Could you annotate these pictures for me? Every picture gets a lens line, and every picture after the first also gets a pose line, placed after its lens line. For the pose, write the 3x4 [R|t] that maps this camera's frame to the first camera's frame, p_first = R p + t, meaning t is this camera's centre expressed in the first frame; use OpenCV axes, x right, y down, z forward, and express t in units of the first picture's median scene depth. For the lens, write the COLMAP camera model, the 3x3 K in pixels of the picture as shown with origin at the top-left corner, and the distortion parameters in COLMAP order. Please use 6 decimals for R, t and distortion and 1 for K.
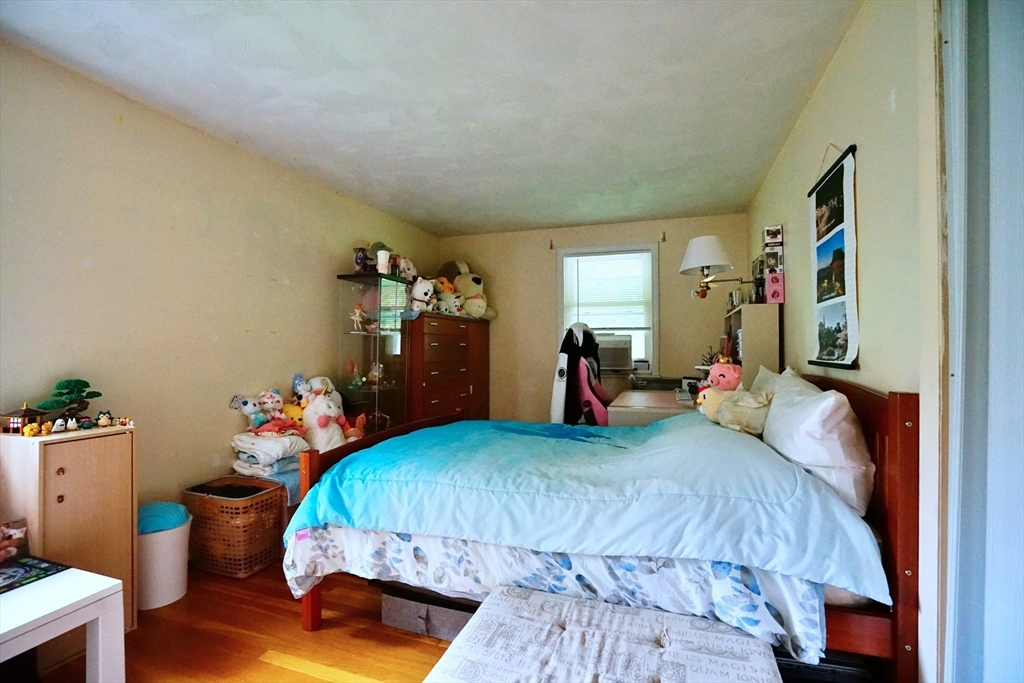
lens RADIAL K [[483.2, 0, 515.7], [0, 483.2, 343.4], [0, 0, 1]] dist [-0.069099, 0.028351]
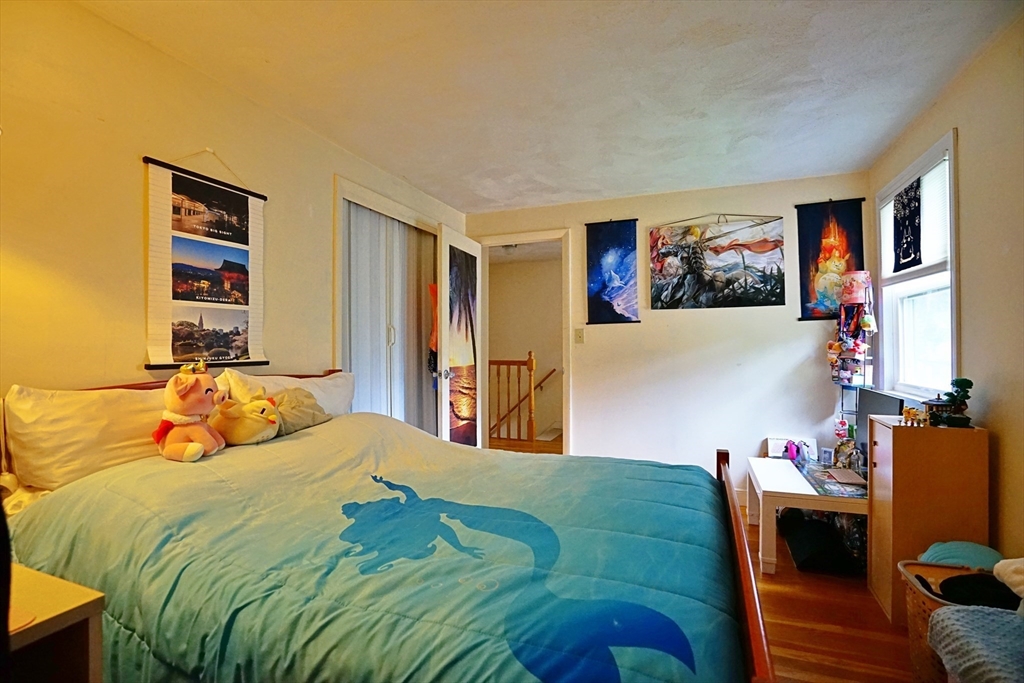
lens RADIAL K [[483.2, 0, 515.7], [0, 483.2, 343.4], [0, 0, 1]] dist [-0.069099, 0.028351]
pose [[-0.998885, 0.003645, 0.047077, -0.050848], [0.003084, 0.999923, -0.011991, 0.012359], [-0.047117, -0.011833, -0.998819, 2.130478]]
